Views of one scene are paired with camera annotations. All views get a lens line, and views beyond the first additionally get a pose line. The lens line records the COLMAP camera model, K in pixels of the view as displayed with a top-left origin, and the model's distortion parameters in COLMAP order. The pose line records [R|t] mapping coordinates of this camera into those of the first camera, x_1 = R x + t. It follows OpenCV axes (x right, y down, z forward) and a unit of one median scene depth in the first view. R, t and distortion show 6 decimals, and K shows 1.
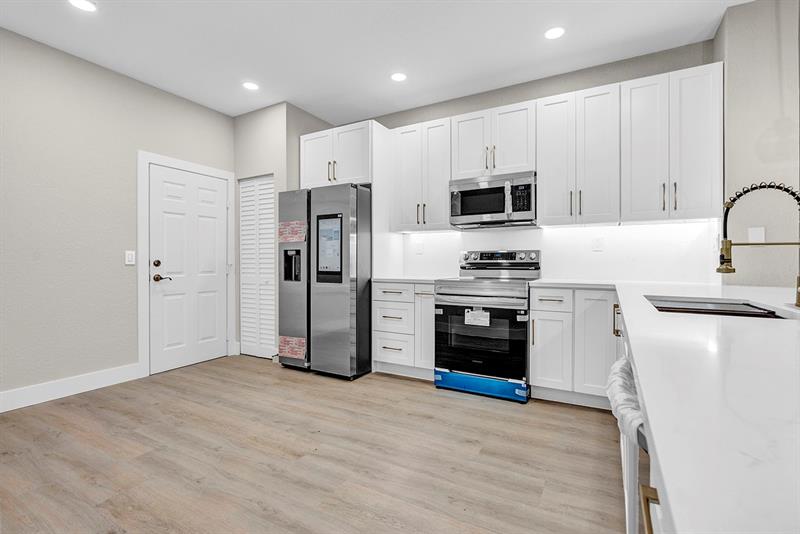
lens RADIAL K [[365.2, 0, 405.2], [0, 365.2, 261.8], [0, 0, 1]] dist [-0.002502, 0.000278]
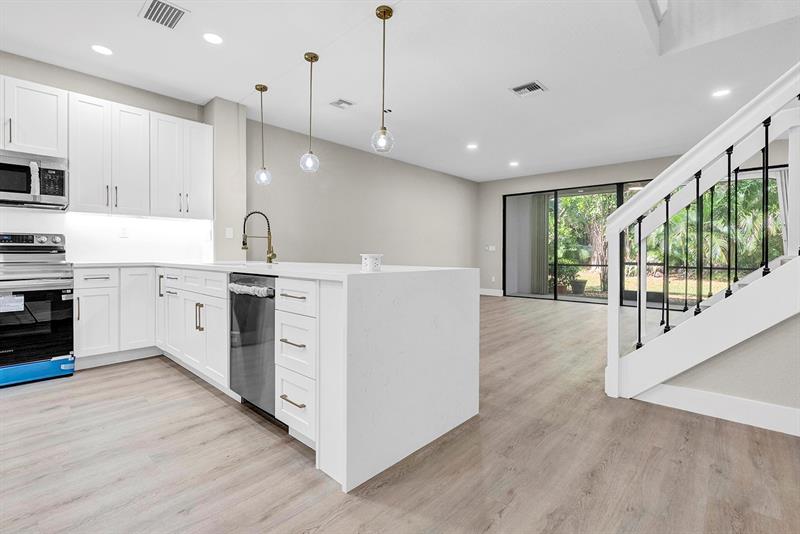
lens RADIAL K [[368.9, 0, 405.8], [0, 368.9, 255.0], [0, 0, 1]] dist [-0.002209, -0.000343]
pose [[0.226481, -0.002203, 0.974013, -0.457511], [-0.000181, 0.999997, 0.002304, 0.025652], [-0.974015, -0.000698, 0.226480, -0.190693]]
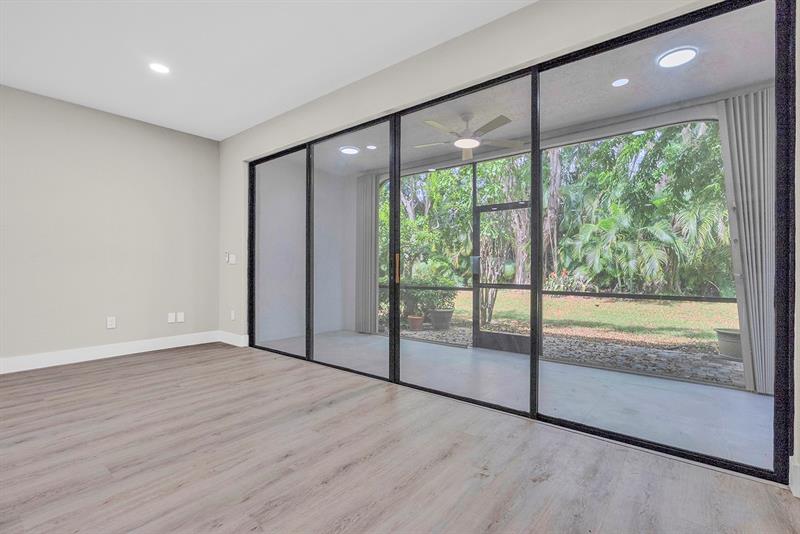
lens RADIAL K [[368.9, 0, 405.8], [0, 368.9, 255.0], [0, 0, 1]] dist [-0.002209, -0.000343]
pose [[0.165231, 0.039931, 0.985446, 1.047878], [-0.000347, 0.999182, -0.040429, 0.027445], [-0.986255, 0.006338, 0.165110, -1.180680]]
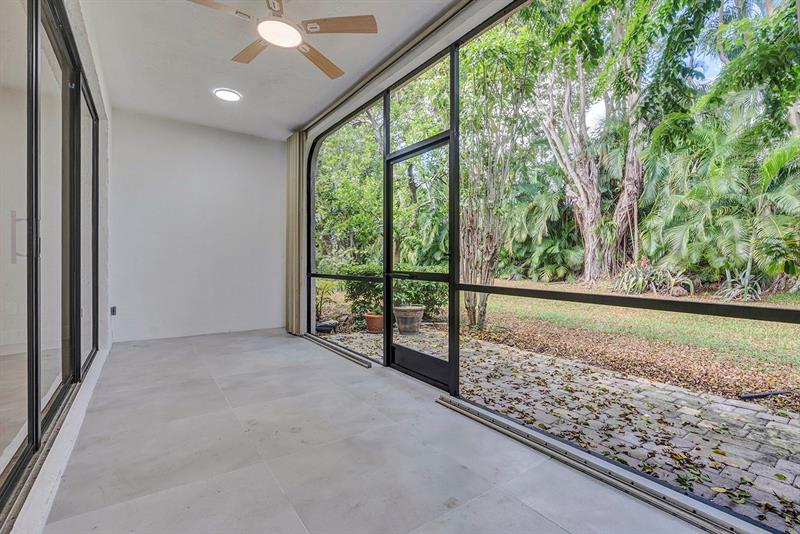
lens RADIAL K [[365.2, 0, 405.2], [0, 365.2, 261.8], [0, 0, 1]] dist [-0.002502, 0.000278]
pose [[0.416861, -0.001346, 0.908969, 1.753997], [-0.002844, 0.999992, 0.002786, 0.055169], [-0.908966, -0.003747, 0.416854, -1.717094]]
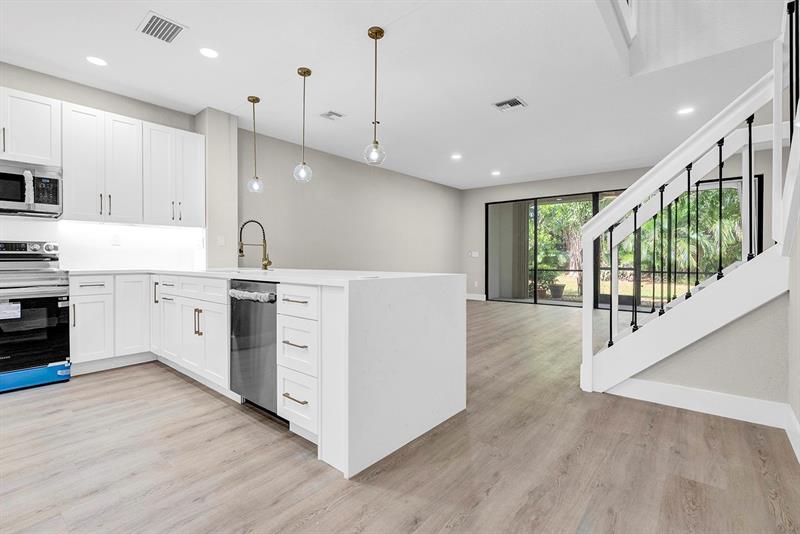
lens RADIAL K [[365.2, 0, 405.2], [0, 365.2, 261.8], [0, 0, 1]] dist [-0.002502, 0.000278]
pose [[0.184237, -0.005430, 0.982867, -0.506317], [0.002668, 0.999984, 0.005024, 0.022950], [-0.982878, 0.001697, 0.184249, -0.183387]]
